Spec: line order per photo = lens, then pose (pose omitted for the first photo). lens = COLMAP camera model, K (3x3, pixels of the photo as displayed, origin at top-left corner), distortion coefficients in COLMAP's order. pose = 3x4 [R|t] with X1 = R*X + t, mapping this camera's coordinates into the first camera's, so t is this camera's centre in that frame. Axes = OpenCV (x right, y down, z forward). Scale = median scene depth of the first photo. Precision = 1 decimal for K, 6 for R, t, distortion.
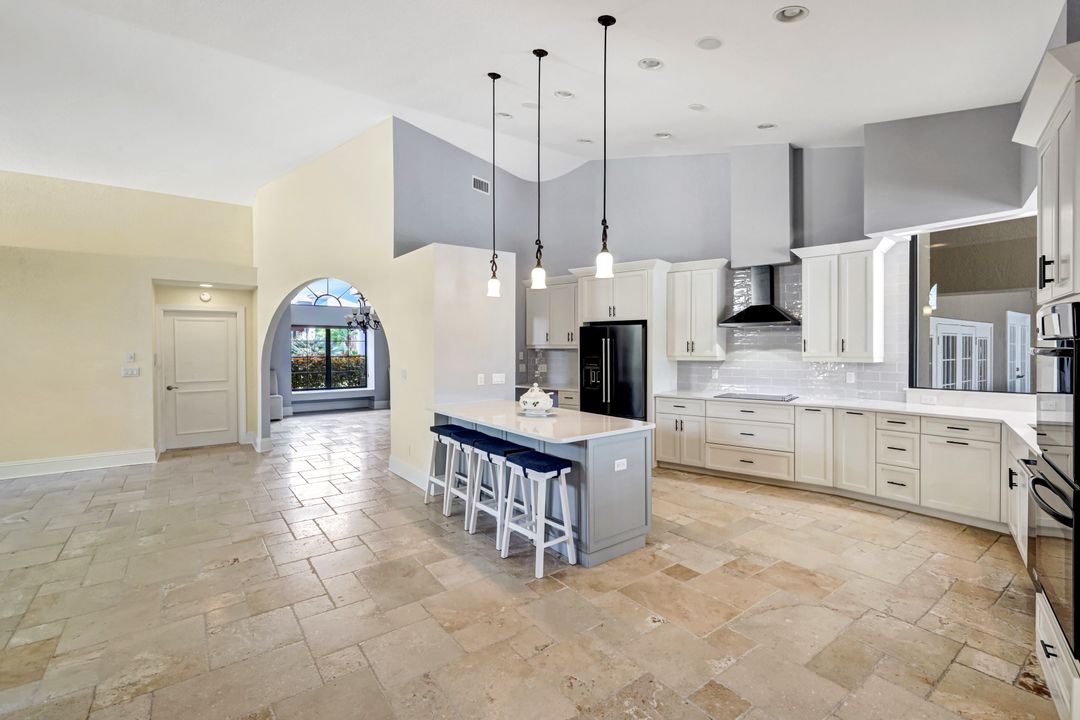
lens RADIAL K [[485.4, 0, 539.4], [0, 485.4, 354.7], [0, 0, 1]] dist [-0.003612, -0.000193]
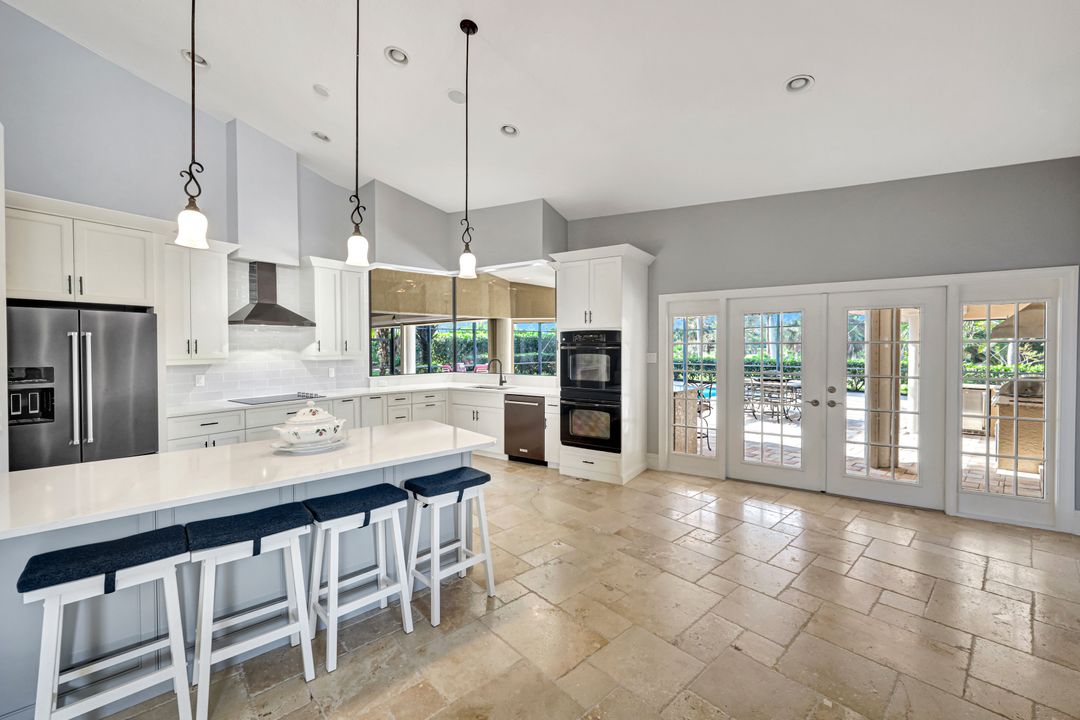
lens RADIAL K [[438.9, 0, 542.6], [0, 438.9, 356.6], [0, 0, 1]] dist [-0.000114, 0.000200]
pose [[-0.103766, -0.022427, 0.994349, -0.599474], [0.017824, 0.999543, 0.024405, -0.011353], [-0.994442, 0.020256, -0.103319, 0.703137]]
